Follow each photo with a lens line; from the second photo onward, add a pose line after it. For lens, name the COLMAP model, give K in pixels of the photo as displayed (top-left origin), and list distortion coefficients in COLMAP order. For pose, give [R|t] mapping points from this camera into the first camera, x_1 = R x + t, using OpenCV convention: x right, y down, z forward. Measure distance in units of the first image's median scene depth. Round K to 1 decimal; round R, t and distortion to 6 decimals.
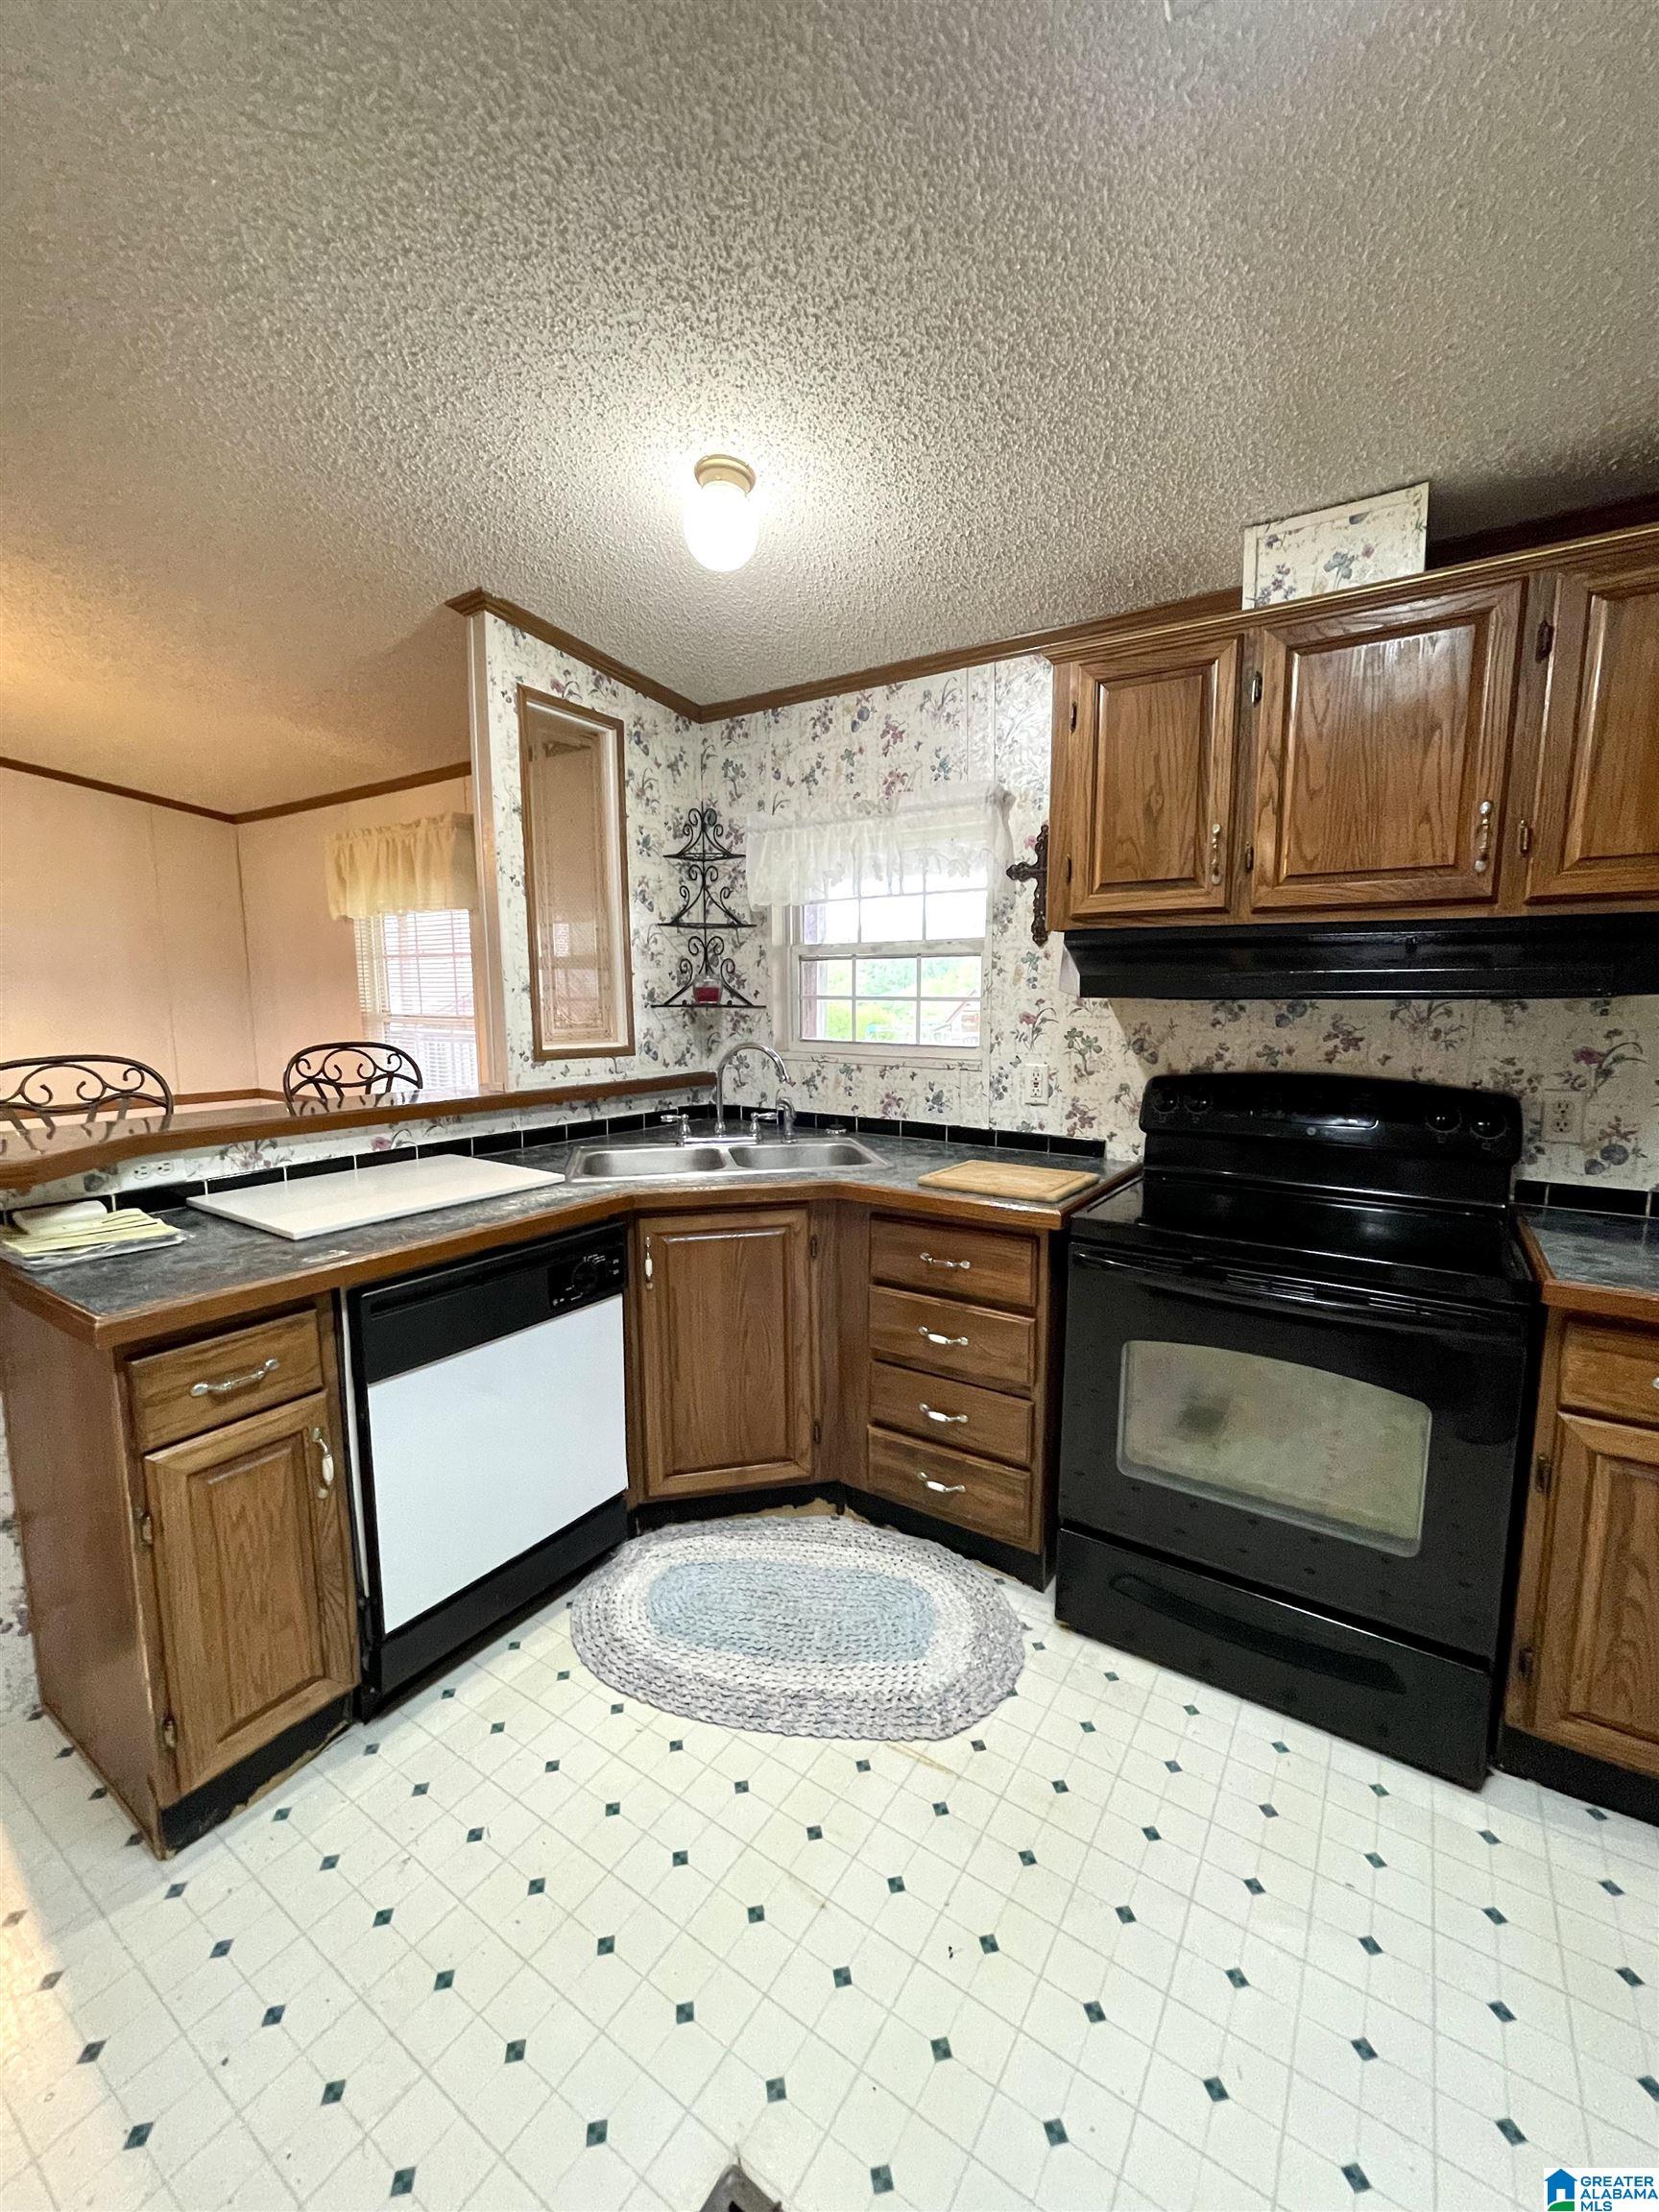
lens RADIAL K [[893.9, 0, 825.5], [0, 893.9, 1105.2], [0, 0, 1]] dist [0.000352, 0.000287]
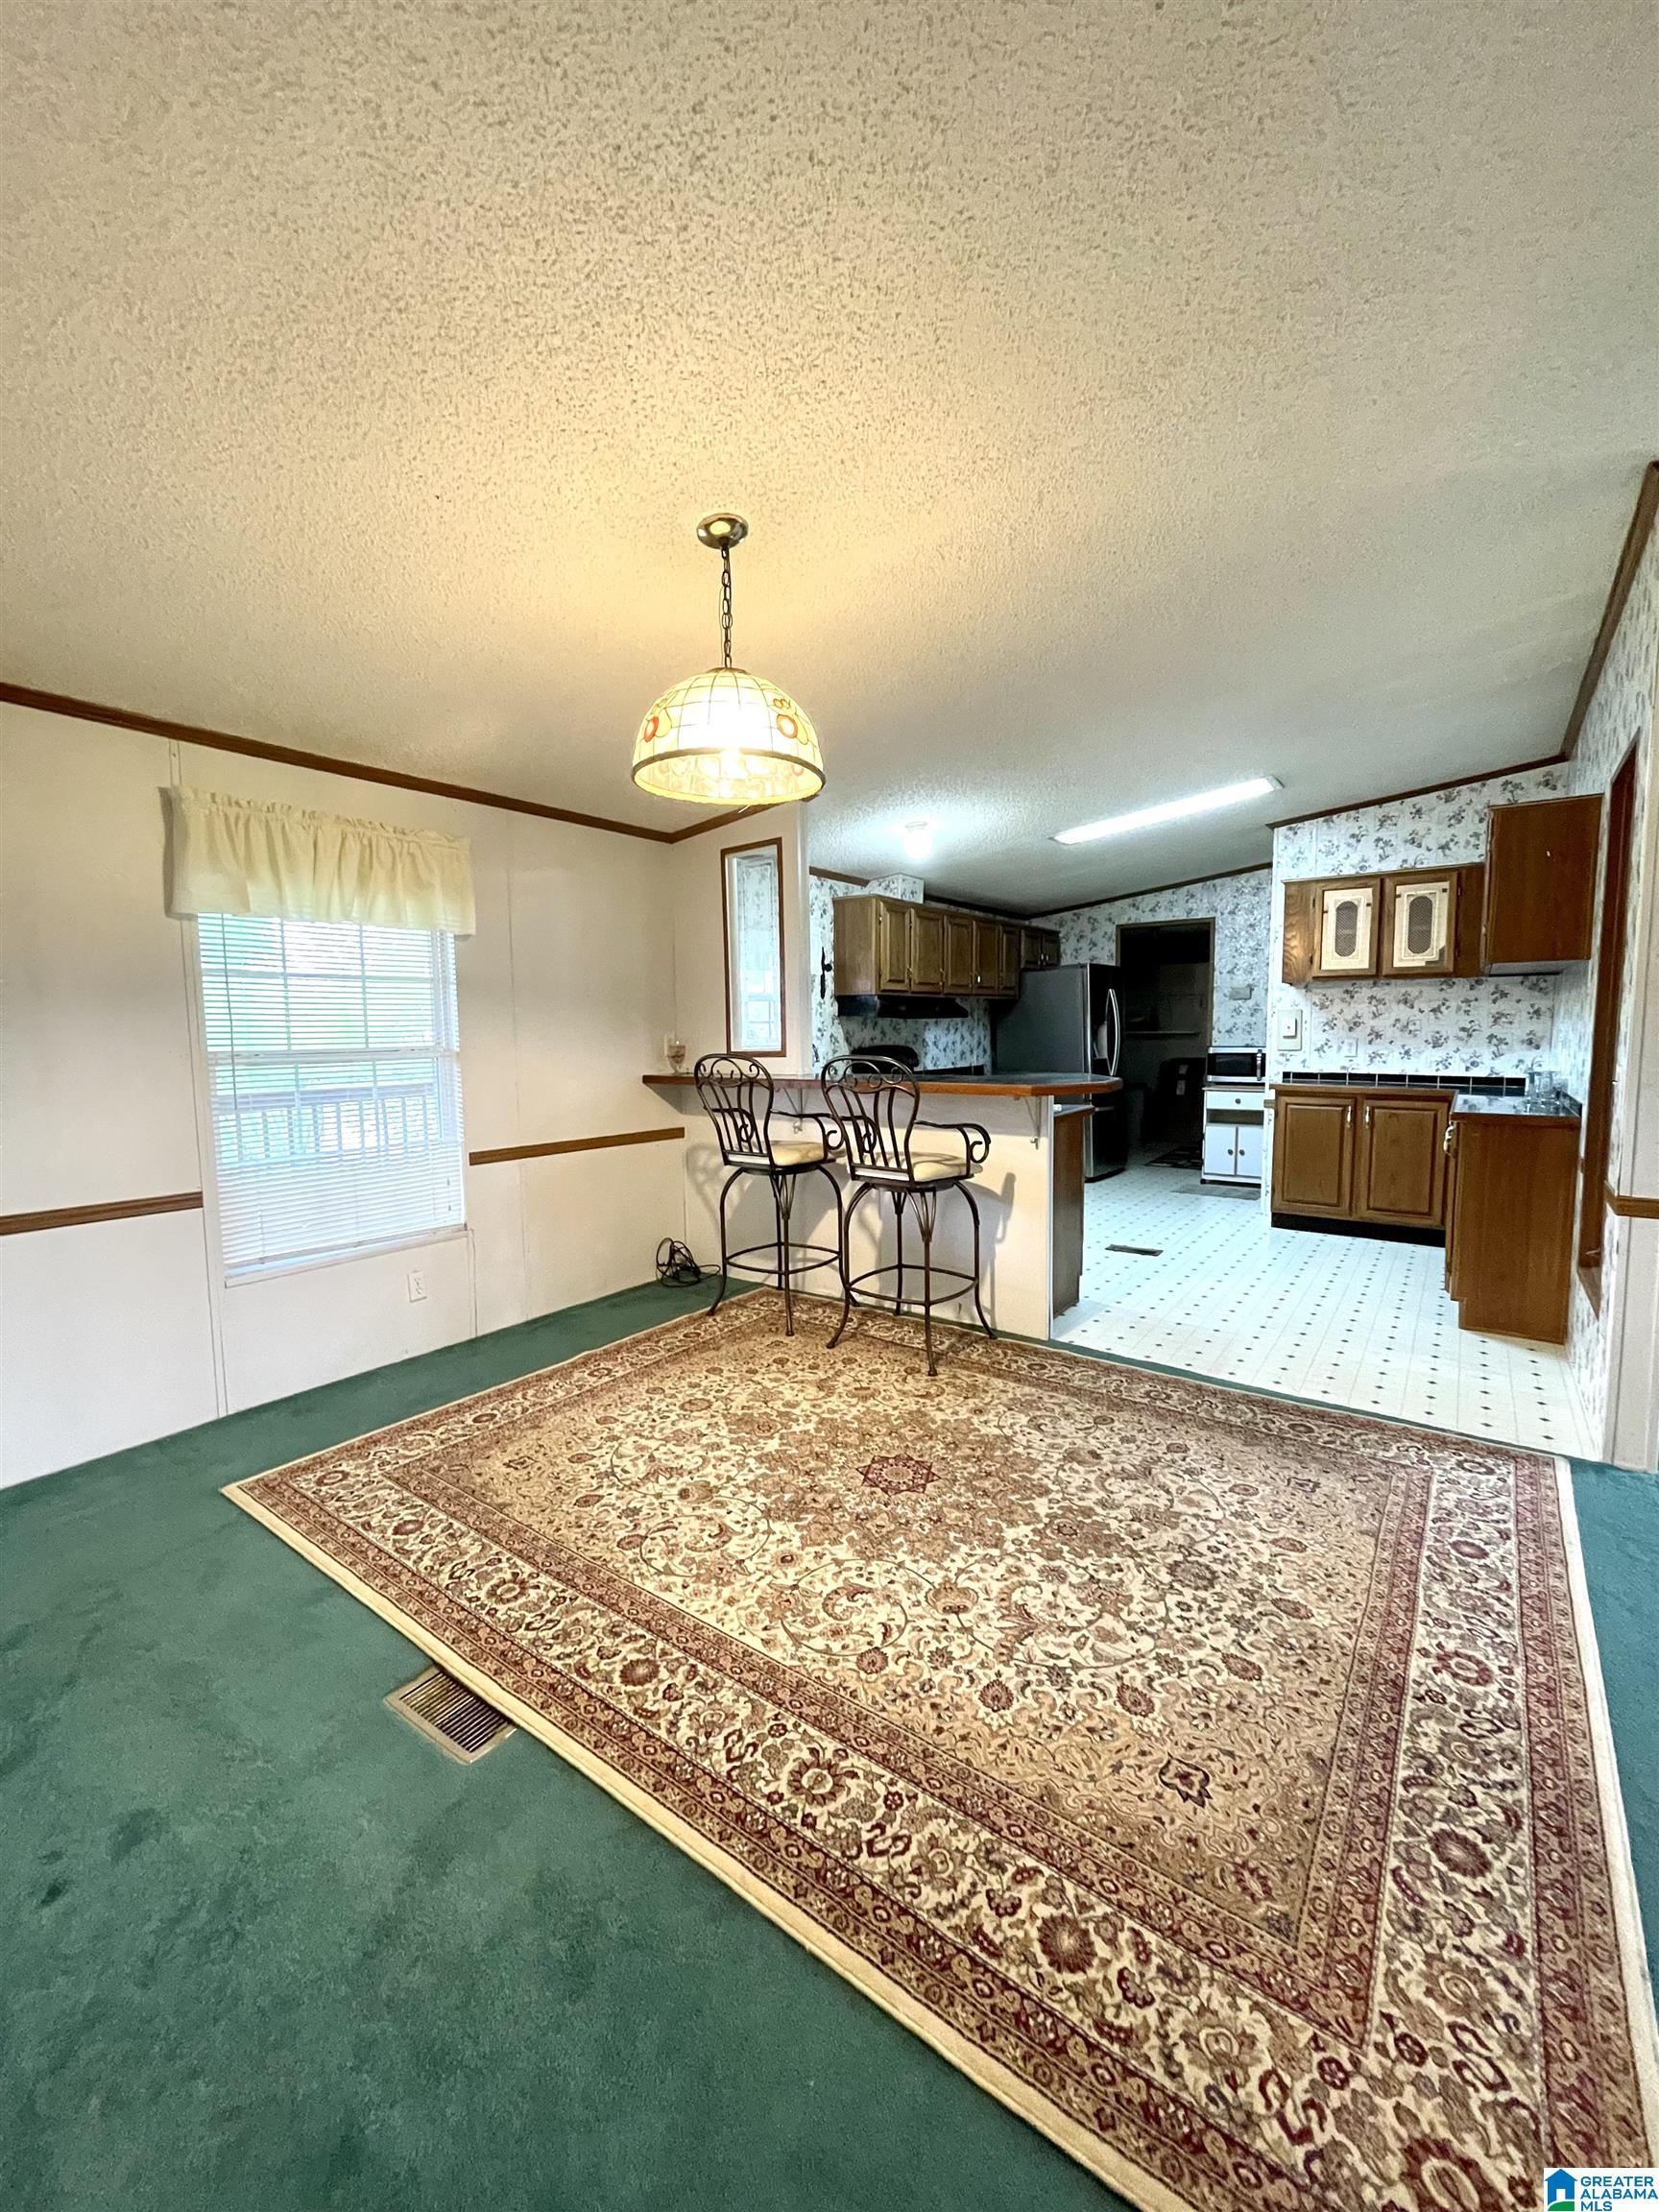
lens RADIAL K [[893.9, 0, 825.5], [0, 893.9, 1105.2], [0, 0, 1]] dist [0.000352, 0.000287]
pose [[0.040455, -0.089877, 0.995131, -2.120866], [0.143249, 0.986180, 0.083245, -0.098088], [-0.988860, 0.139184, 0.052771, 0.913647]]
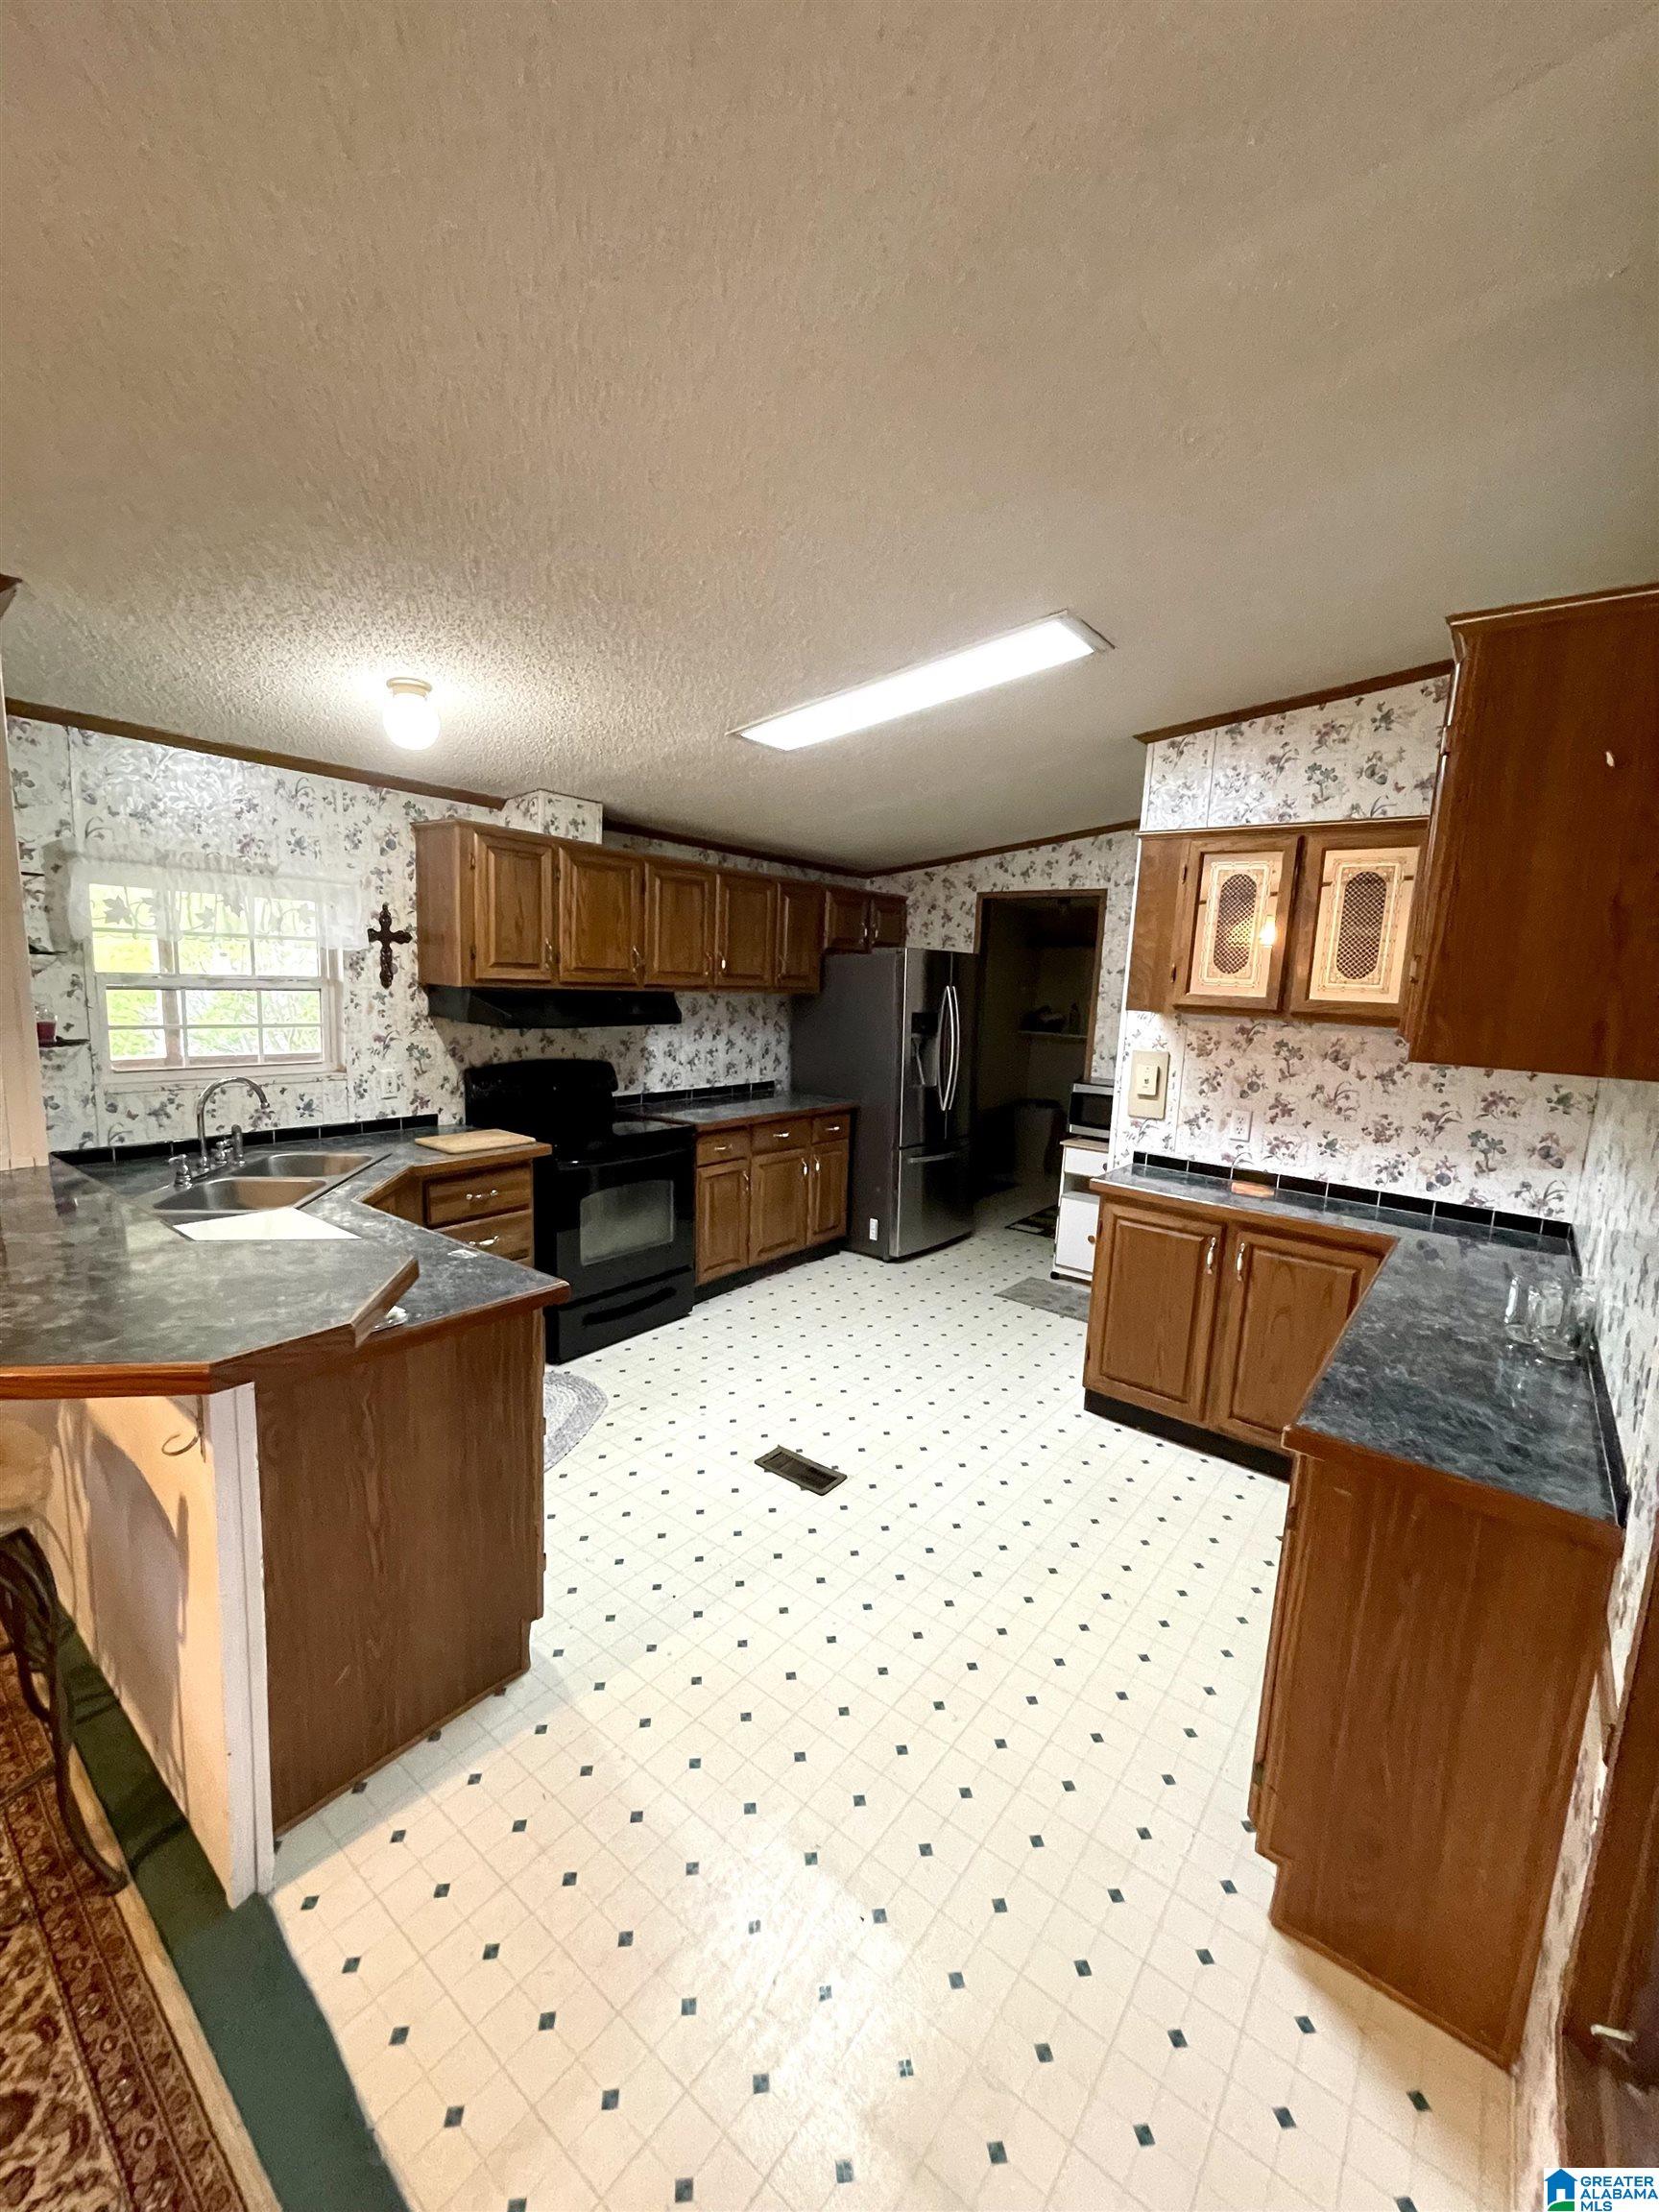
lens RADIAL K [[889.4, 0, 823.1], [0, 889.4, 1103.7], [0, 0, 1]] dist [-0.001834, -0.000282]
pose [[0.080470, -0.140165, 0.986853, -1.148946], [0.085423, 0.987391, 0.133275, -0.126076], [-0.993090, 0.073575, 0.091429, 0.185739]]
